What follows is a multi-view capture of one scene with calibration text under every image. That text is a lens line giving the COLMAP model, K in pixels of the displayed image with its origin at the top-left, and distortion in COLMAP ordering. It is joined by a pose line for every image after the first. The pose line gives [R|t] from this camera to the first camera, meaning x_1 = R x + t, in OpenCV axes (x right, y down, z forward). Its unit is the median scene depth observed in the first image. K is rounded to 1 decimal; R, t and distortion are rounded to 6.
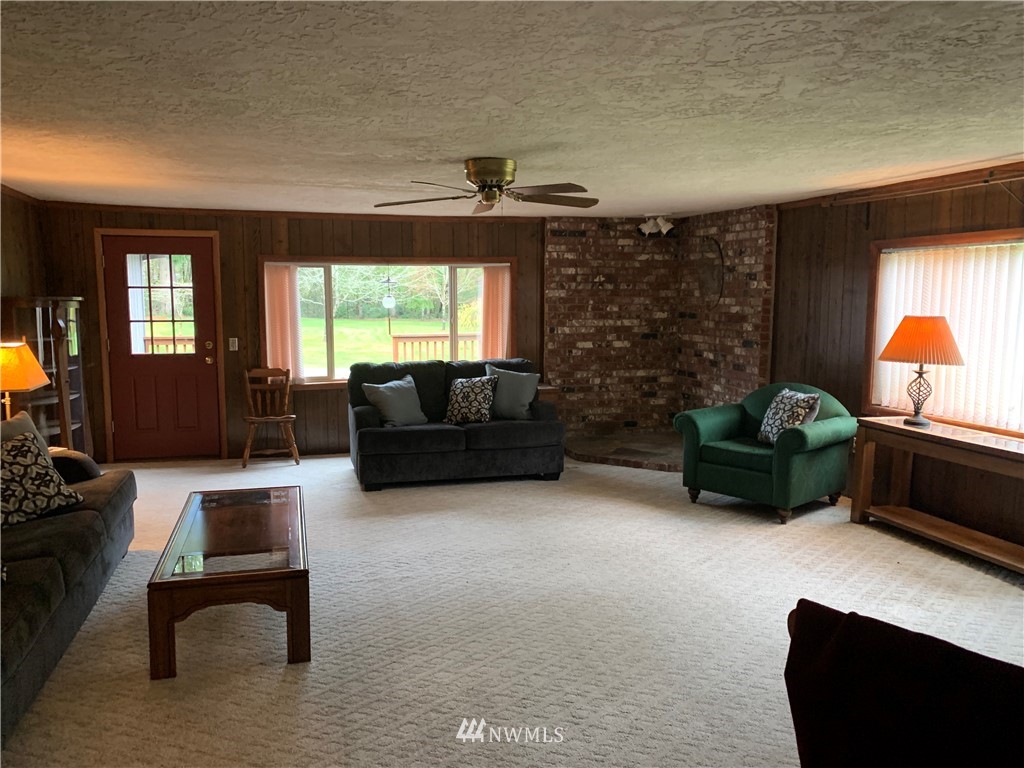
lens RADIAL K [[782.2, 0, 492.5], [0, 782.2, 388.0], [0, 0, 1]] dist [0.055942, -0.058277]
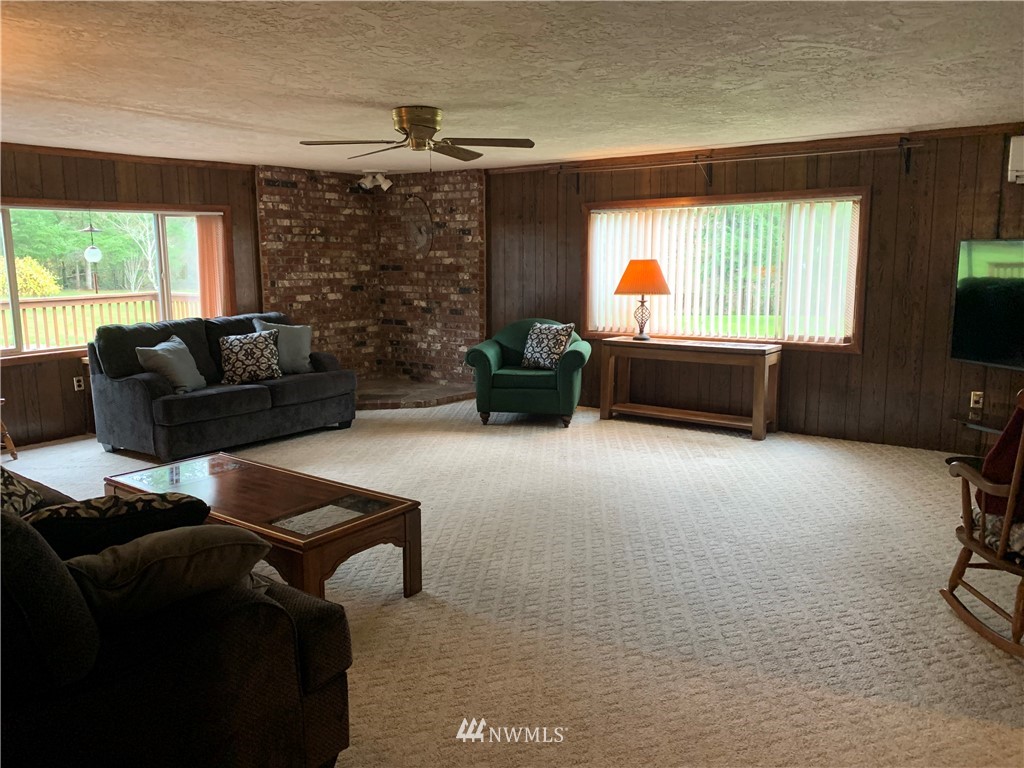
lens RADIAL K [[782.2, 0, 518.9], [0, 782.2, 383.2], [0, 0, 1]] dist [0.055942, -0.058277]
pose [[0.772852, -0.106181, 0.625640, -0.386114], [0.081992, 0.994346, 0.067471, 0.009295], [-0.629267, -0.000848, 0.777189, 0.062719]]
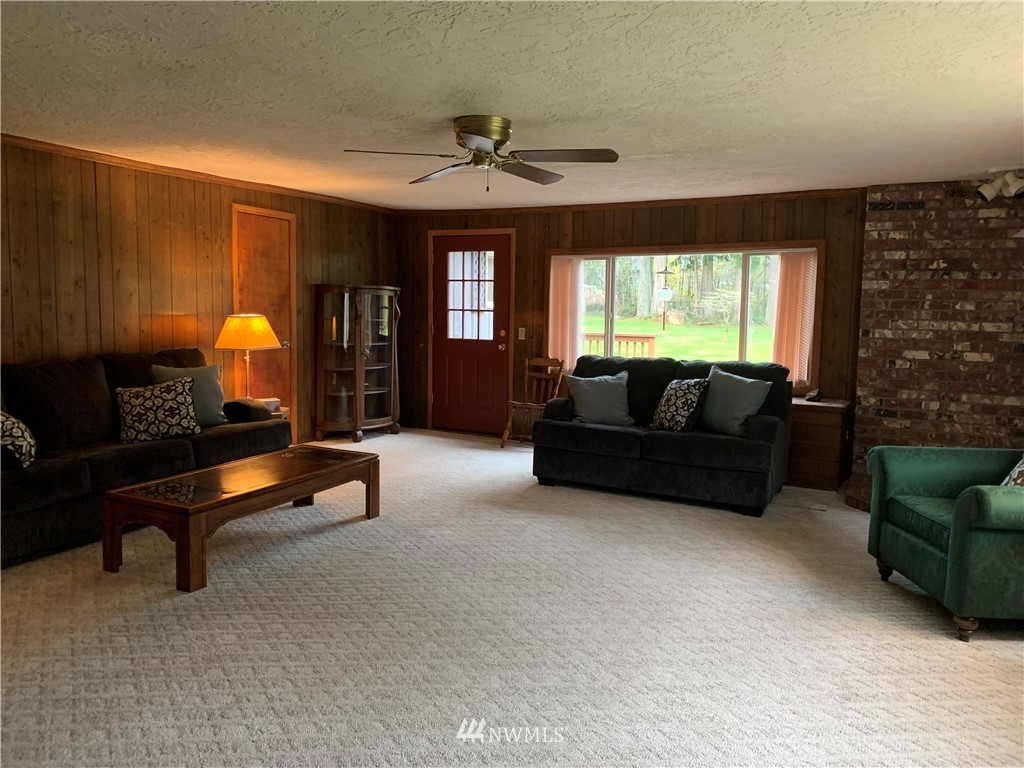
lens RADIAL K [[782.2, 0, 499.6], [0, 782.2, 376.3], [0, 0, 1]] dist [0.055942, -0.058277]
pose [[0.734767, 0.076438, -0.673999, 0.418947], [-0.096820, 0.995275, 0.007324, -0.003153], [0.671374, 0.059875, 0.738696, 0.234361]]
